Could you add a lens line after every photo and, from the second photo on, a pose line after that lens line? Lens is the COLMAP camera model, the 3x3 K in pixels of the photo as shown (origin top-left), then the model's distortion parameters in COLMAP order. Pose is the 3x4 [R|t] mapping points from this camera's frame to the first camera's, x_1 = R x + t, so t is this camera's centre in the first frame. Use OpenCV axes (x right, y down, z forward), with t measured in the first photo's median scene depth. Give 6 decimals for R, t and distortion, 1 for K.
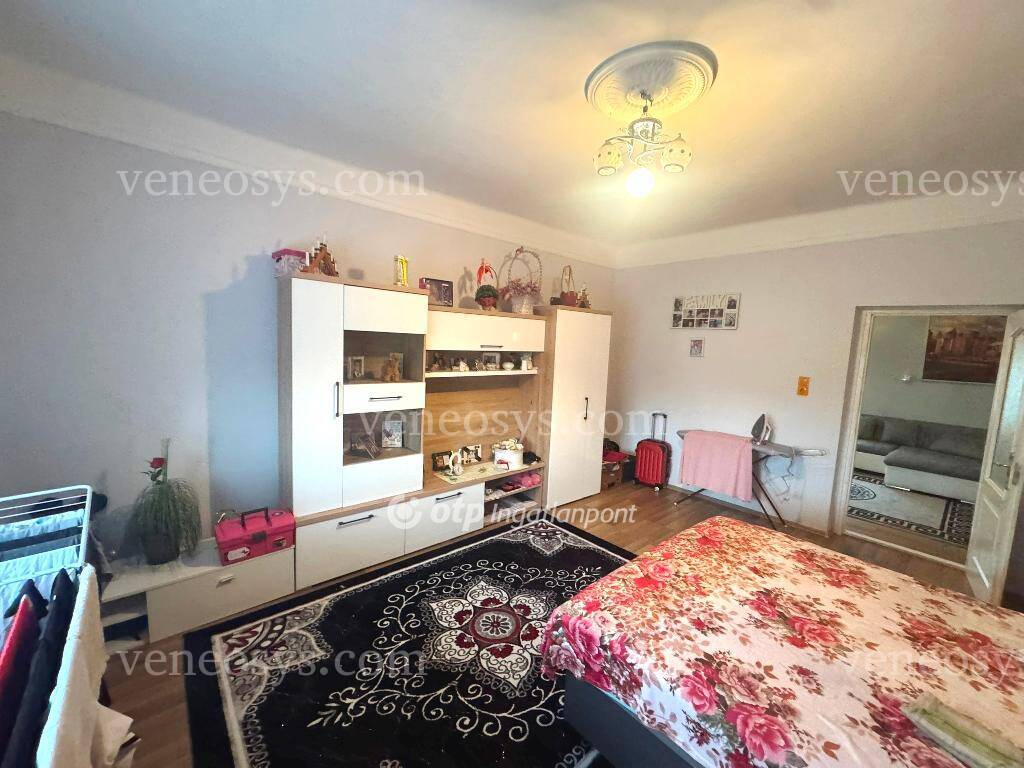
lens RADIAL K [[406.1, 0, 512.0], [0, 406.1, 384.0], [0, 0, 1]] dist [-0.001596, -0.000153]
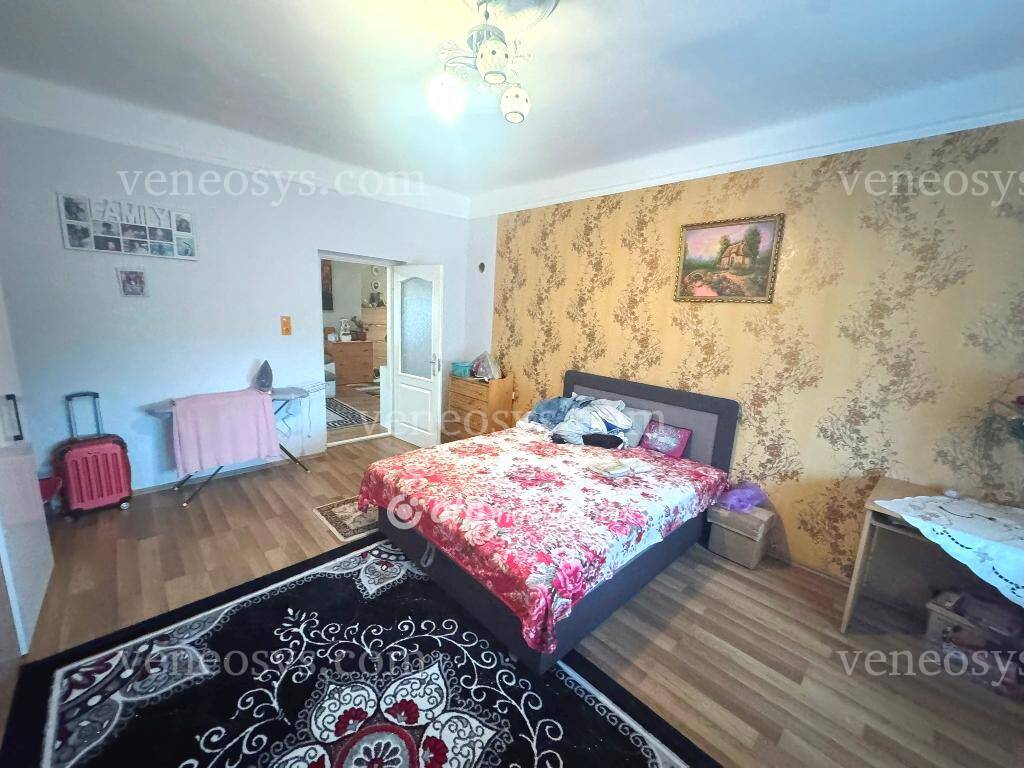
lens RADIAL K [[406.1, 0, 512.0], [0, 406.1, 384.0], [0, 0, 1]] dist [-0.001596, -0.000153]
pose [[-0.038184, -0.234694, 0.971319, -0.600958], [0.055947, 0.970001, 0.236575, -0.118243], [-0.997703, 0.063376, -0.023908, 0.915799]]
